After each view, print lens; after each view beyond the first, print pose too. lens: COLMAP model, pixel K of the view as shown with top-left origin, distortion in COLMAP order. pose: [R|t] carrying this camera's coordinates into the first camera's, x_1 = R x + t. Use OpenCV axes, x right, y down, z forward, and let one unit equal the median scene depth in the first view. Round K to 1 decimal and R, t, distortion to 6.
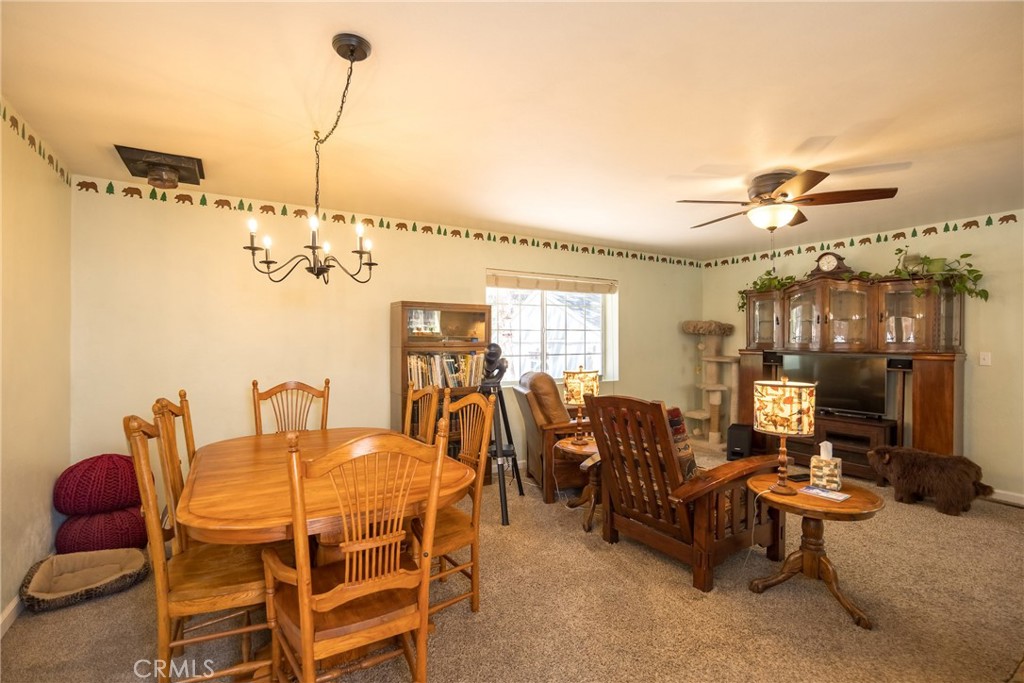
lens RADIAL K [[474.2, 0, 511.8], [0, 474.2, 345.4], [0, 0, 1]] dist [-0.004815, -0.000529]
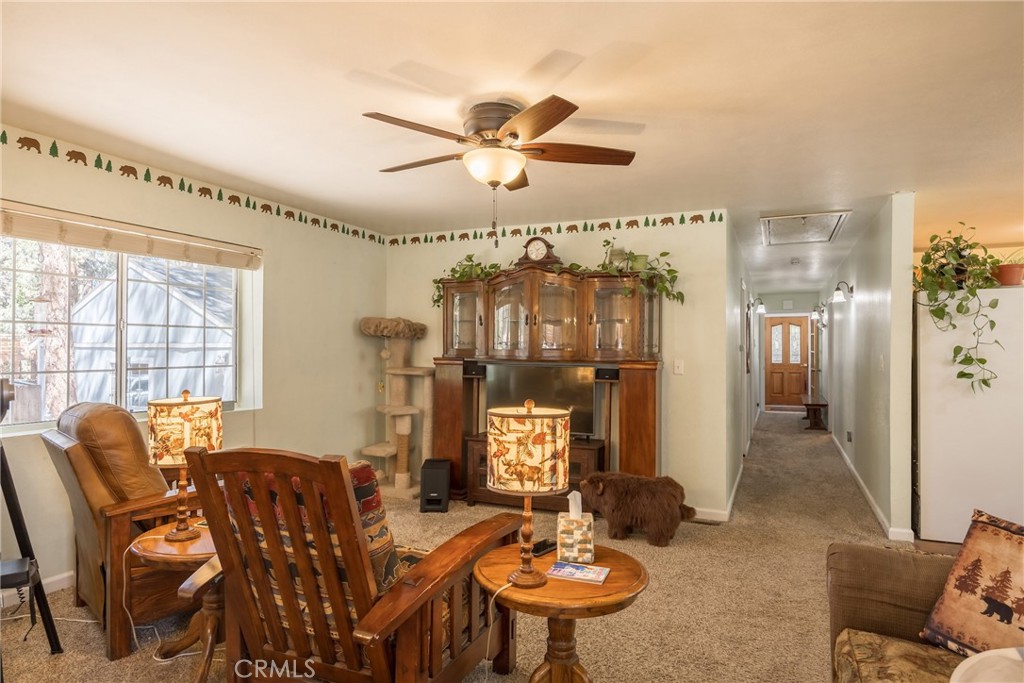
lens RADIAL K [[618.4, 0, 513.3], [0, 618.4, 341.5], [0, 0, 1]] dist [-0.014727, 0.002197]
pose [[0.823844, 0.010355, 0.566723, 0.050320], [0.000014, 0.999833, -0.018288, 0.000627], [-0.566817, 0.015074, 0.823706, 0.197718]]
